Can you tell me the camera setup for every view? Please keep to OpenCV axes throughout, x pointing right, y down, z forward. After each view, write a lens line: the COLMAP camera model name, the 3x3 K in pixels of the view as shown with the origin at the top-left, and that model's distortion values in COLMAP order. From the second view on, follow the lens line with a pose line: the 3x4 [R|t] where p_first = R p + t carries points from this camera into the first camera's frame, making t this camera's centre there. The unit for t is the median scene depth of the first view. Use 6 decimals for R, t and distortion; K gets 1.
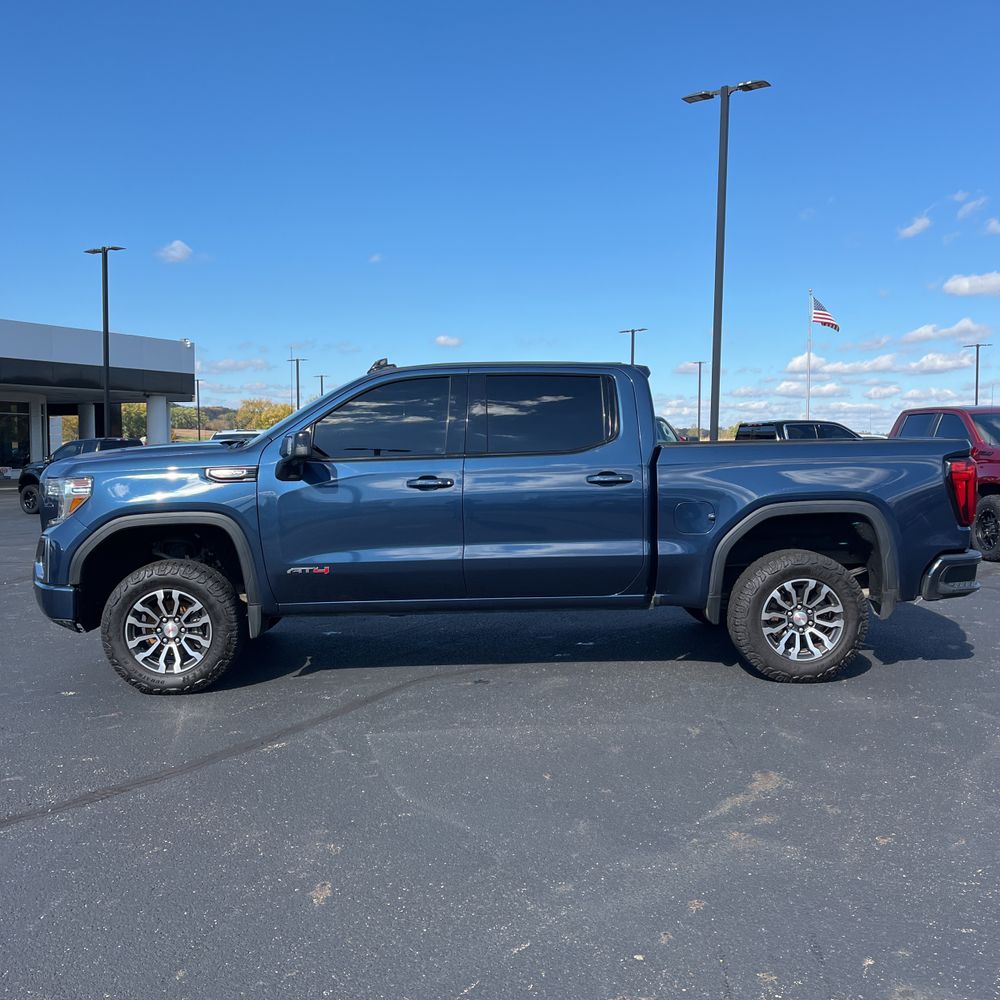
lens RADIAL K [[1015.1, 0, 514.6], [0, 1015.1, 479.4], [0, 0, 1]] dist [0.038080, 0.003786]
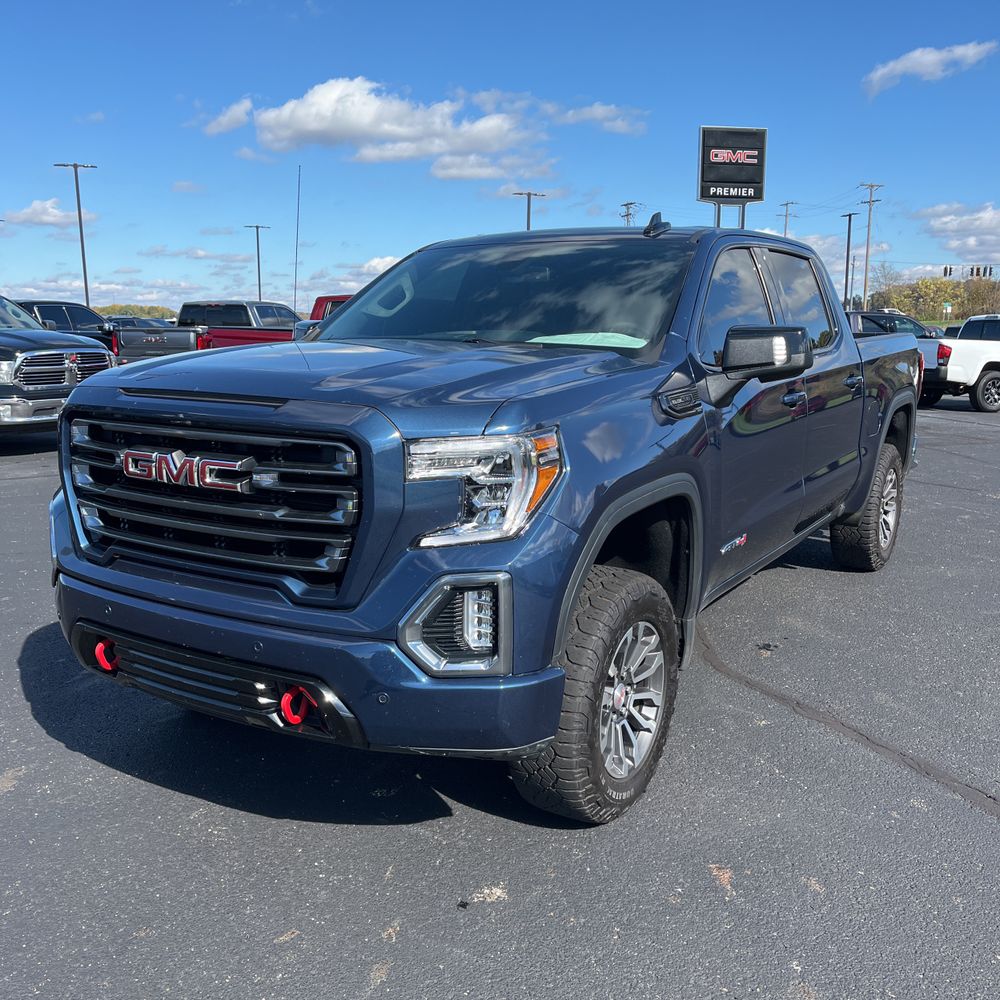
lens RADIAL K [[1001.4, 0, 503.8], [0, 1001.4, 498.8], [0, 0, 1]] dist [0.151608, -0.516929]
pose [[0.565860, -0.136250, 0.813166, -0.788592], [0.023742, 0.988535, 0.149113, -0.037598], [-0.824160, -0.065071, 0.562607, 0.746857]]
